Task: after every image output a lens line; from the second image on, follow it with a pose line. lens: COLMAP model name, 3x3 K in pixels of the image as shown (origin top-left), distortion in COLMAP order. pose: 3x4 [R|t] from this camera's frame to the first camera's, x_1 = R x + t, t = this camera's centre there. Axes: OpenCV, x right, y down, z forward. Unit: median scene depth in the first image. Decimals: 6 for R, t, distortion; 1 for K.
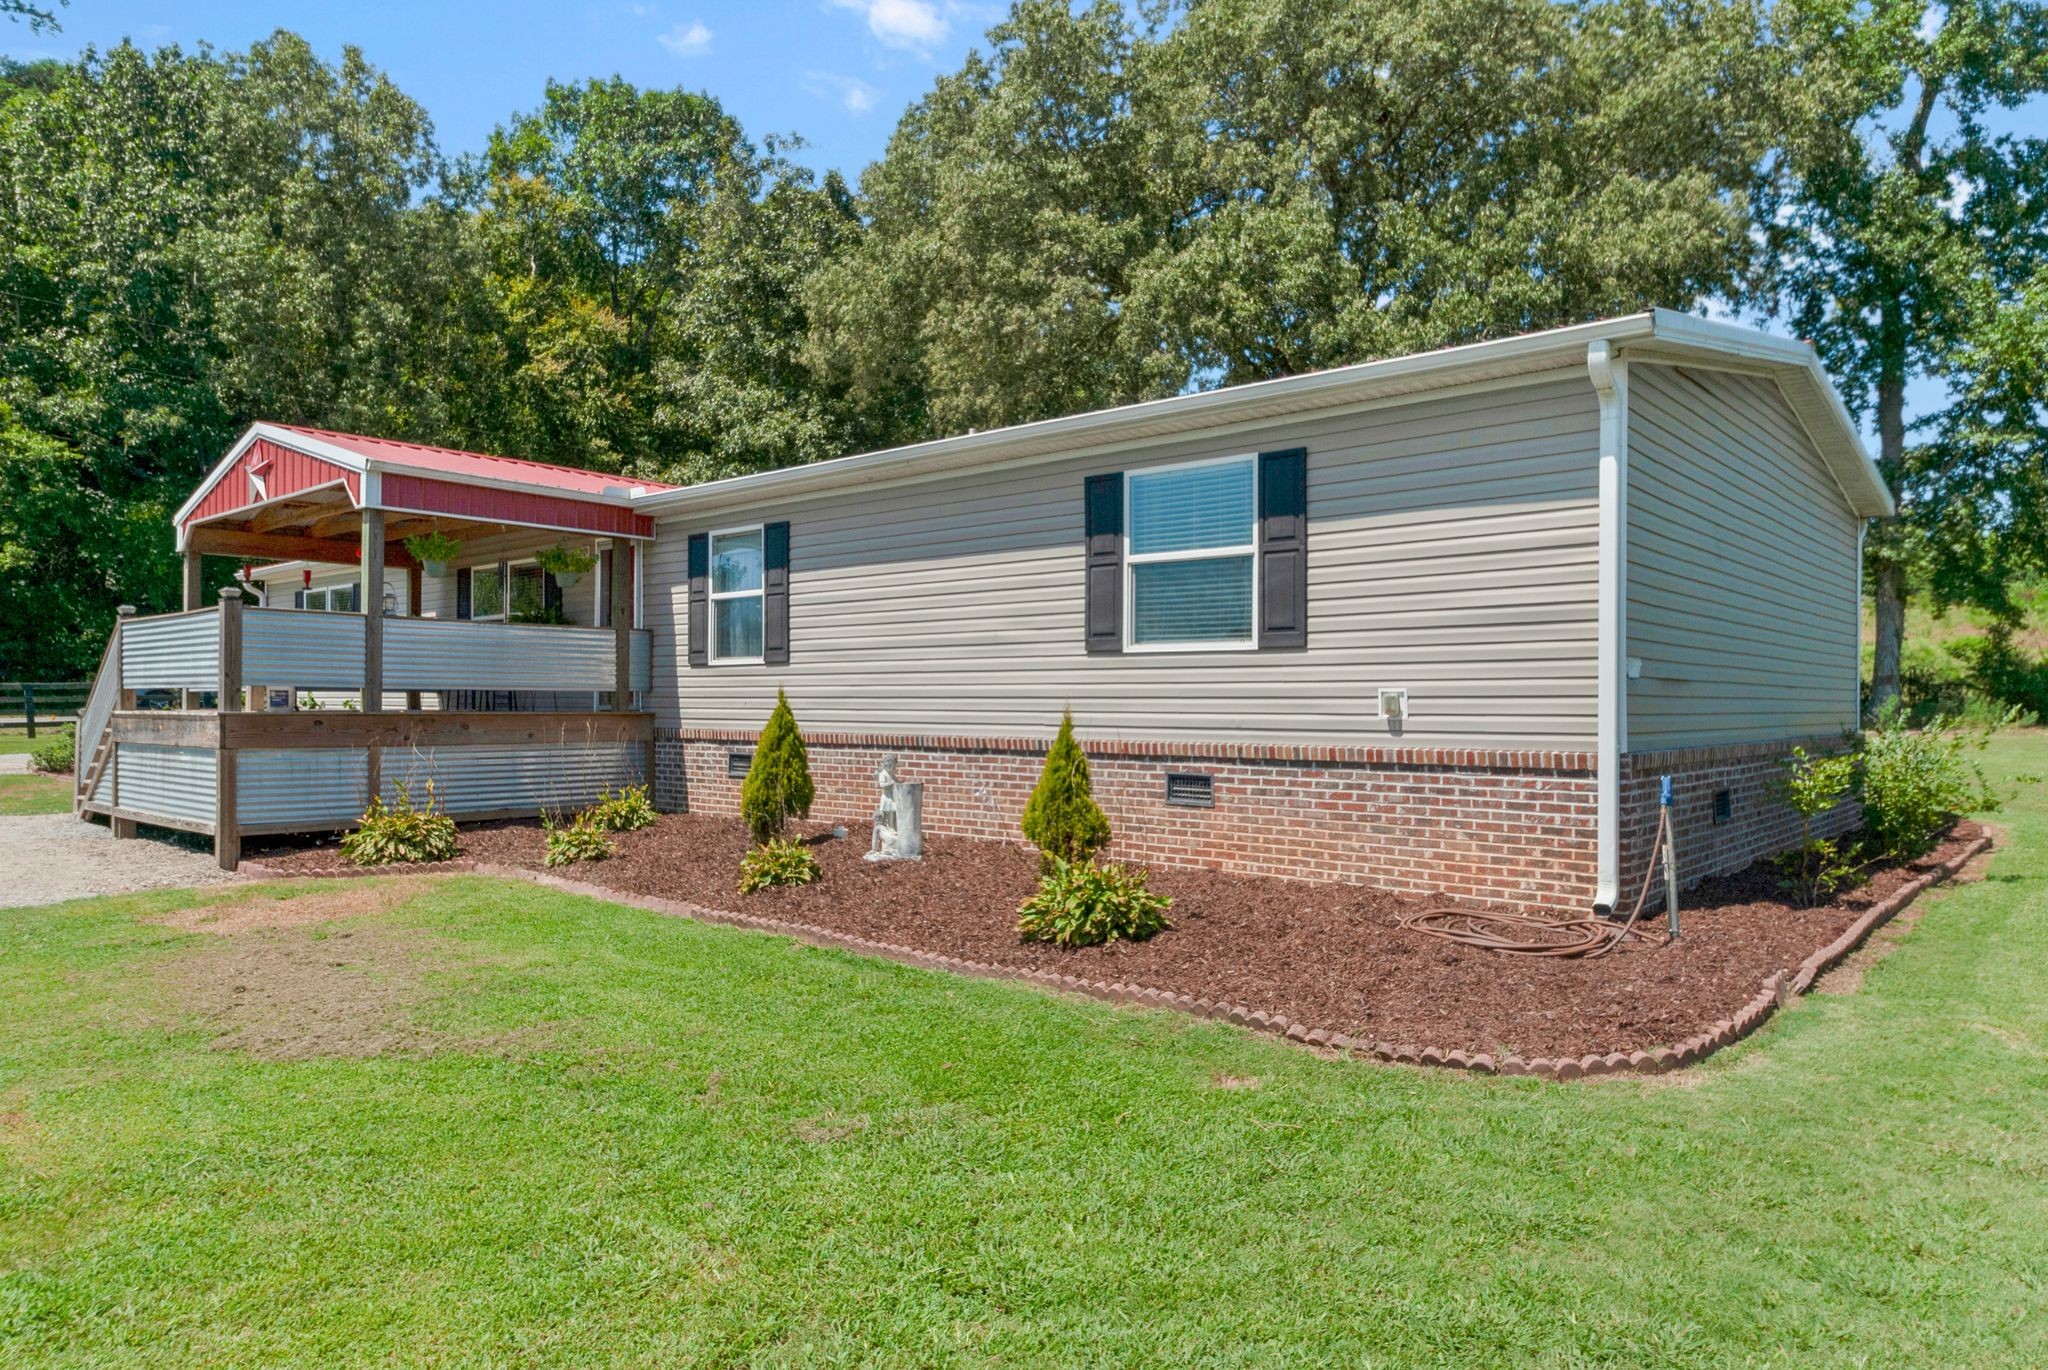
lens RADIAL K [[1281.7, 0, 1039.8], [0, 1281.7, 687.2], [0, 0, 1]] dist [0.003482, 0.002534]
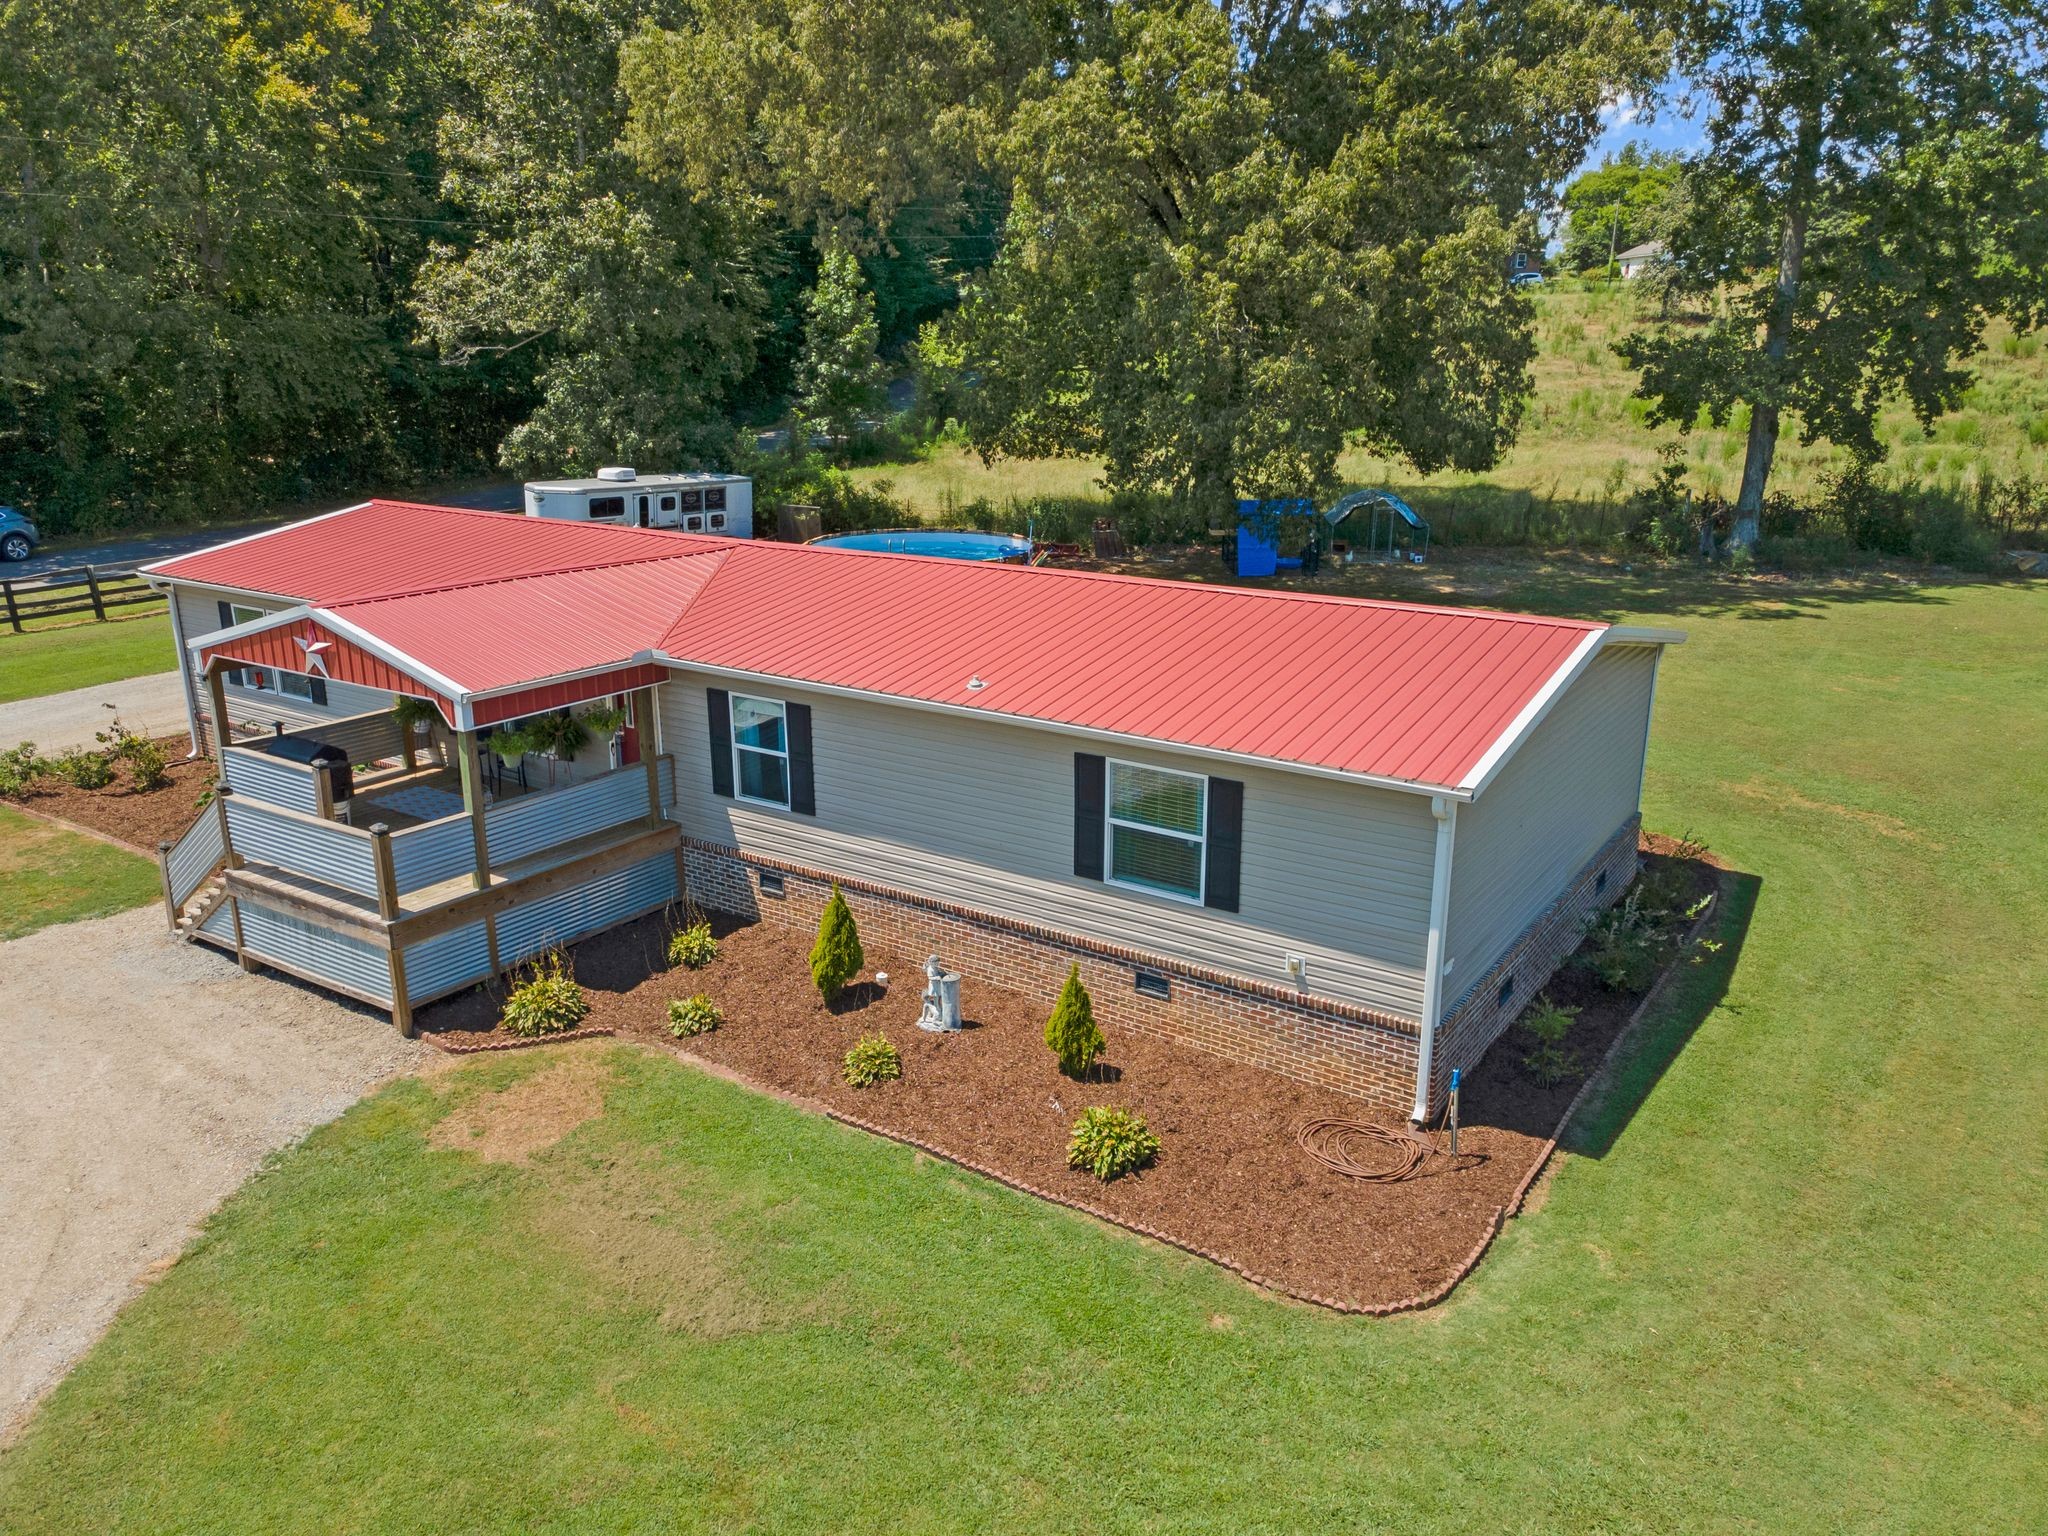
lens RADIAL K [[1472.3, 0, 1032.3], [0, 1472.3, 774.7], [0, 0, 1]] dist [0.042946, 0.004550]
pose [[0.992717, -0.034445, 0.115445, -0.210517], [-0.000447, 0.957197, 0.289437, -0.661333], [-0.120473, -0.287380, 0.950210, -0.511079]]
